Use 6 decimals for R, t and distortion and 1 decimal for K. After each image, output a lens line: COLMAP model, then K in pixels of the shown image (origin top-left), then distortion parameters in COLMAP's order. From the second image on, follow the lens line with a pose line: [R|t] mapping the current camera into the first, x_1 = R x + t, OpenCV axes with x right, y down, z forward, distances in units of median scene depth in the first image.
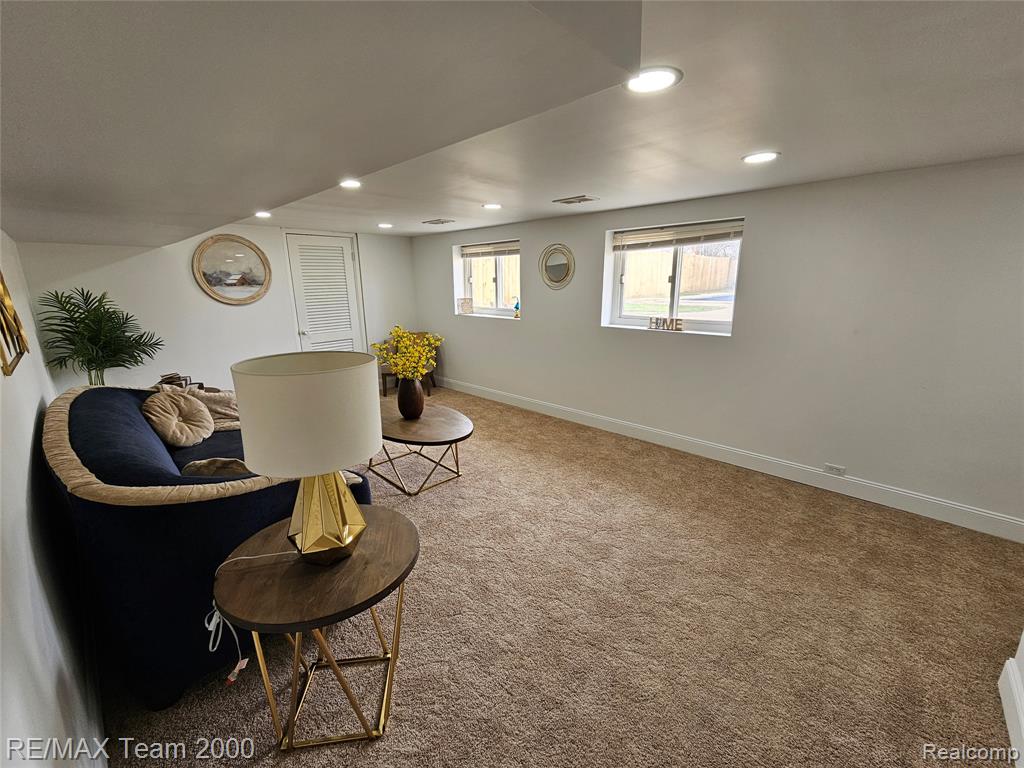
lens RADIAL K [[420.2, 0, 512.5], [0, 420.2, 384.0], [0, 0, 1]] dist [0.003141, -0.000493]
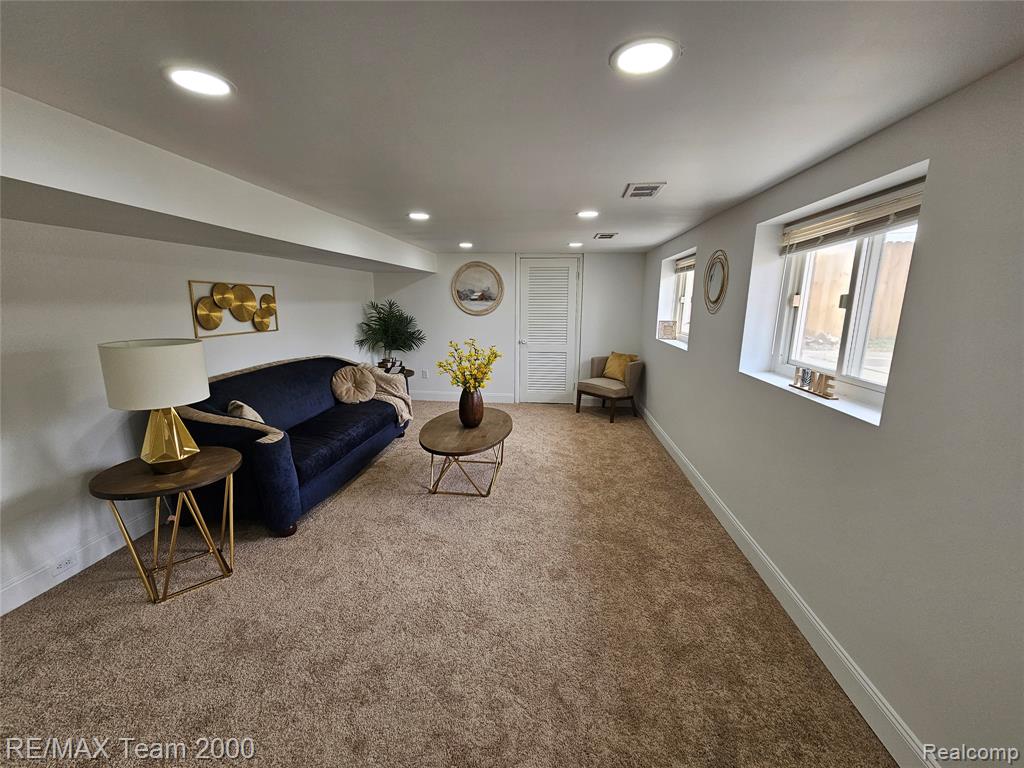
lens RADIAL K [[420.2, 0, 513.1], [0, 420.2, 385.0], [0, 0, 1]] dist [0.003141, -0.000493]
pose [[0.615607, 0.172142, -0.769022, 0.488238], [-0.204709, 0.977283, 0.054889, -0.078969], [0.761001, 0.123635, 0.636861, 0.314902]]
